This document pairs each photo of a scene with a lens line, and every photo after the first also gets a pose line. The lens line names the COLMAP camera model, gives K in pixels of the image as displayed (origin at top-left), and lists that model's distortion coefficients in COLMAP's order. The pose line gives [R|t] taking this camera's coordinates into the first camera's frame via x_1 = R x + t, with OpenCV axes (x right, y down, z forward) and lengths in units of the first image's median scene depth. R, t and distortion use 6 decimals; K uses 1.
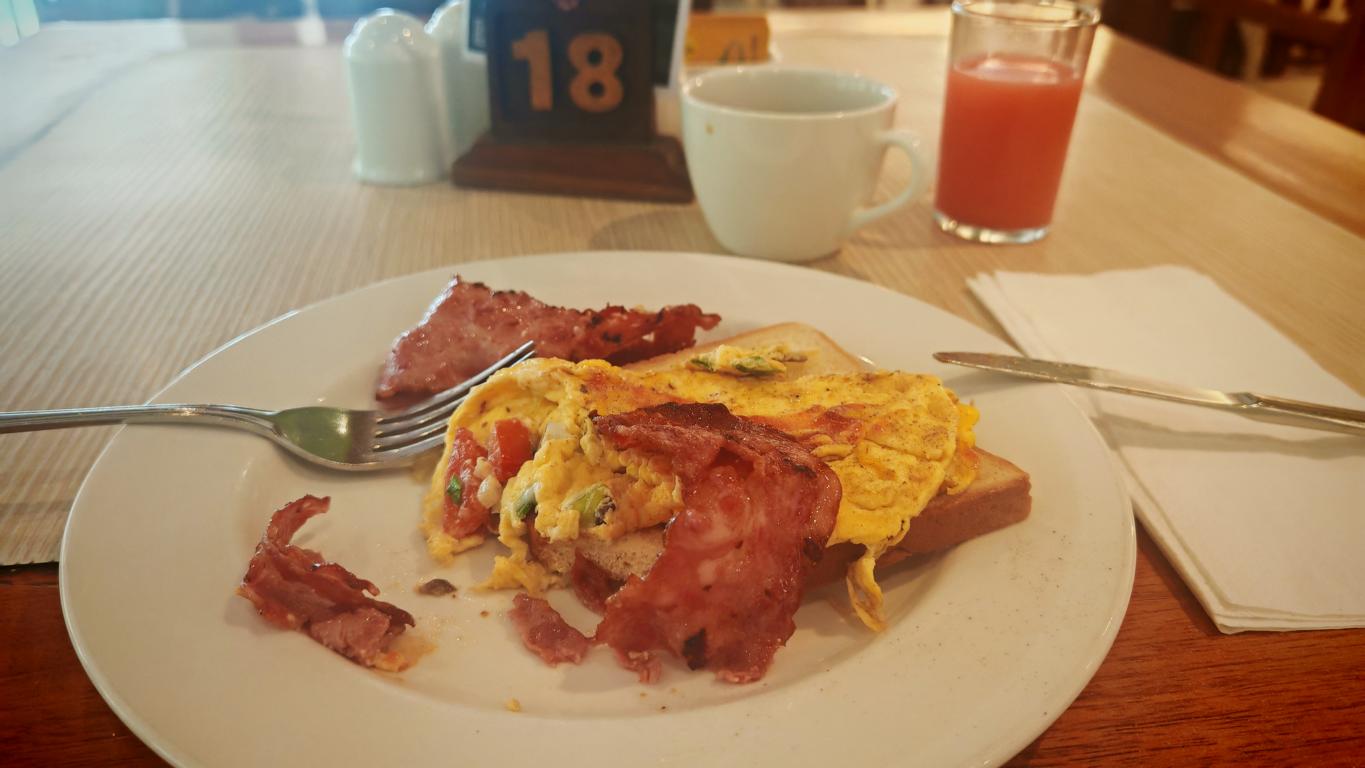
lens RADIAL K [[1123.2, 0, 682.5], [0, 1123.2, 384.0], [0, 0, 1]] dist [-0.045793, -0.001220]
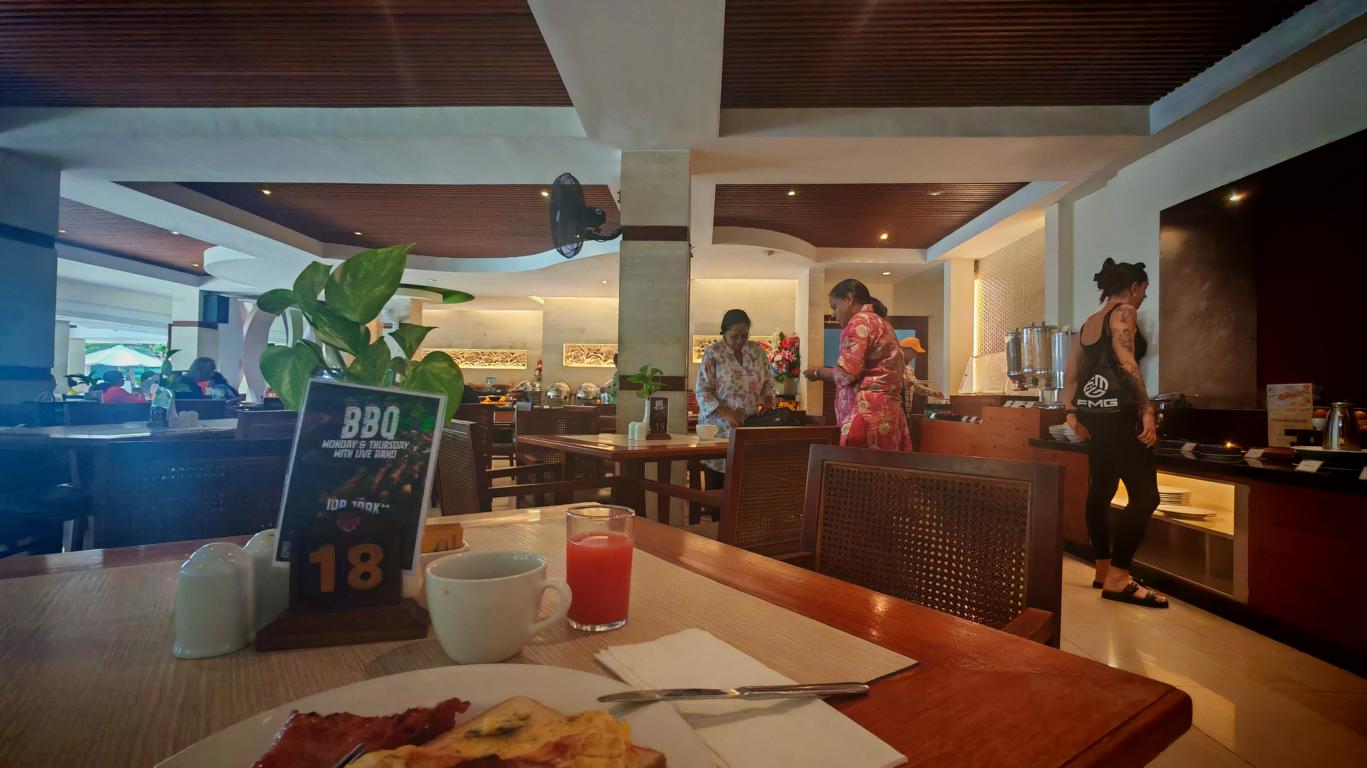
lens RADIAL K [[644.8, 0, 683.5], [0, 644.8, 384.0], [0, 0, 1]] dist [-0.004067, 0.000509]
pose [[0.884581, 0.011299, 0.466249, -0.125832], [0.212021, 0.880691, -0.423593, -0.001860], [-0.415407, 0.473557, 0.776647, -0.125752]]
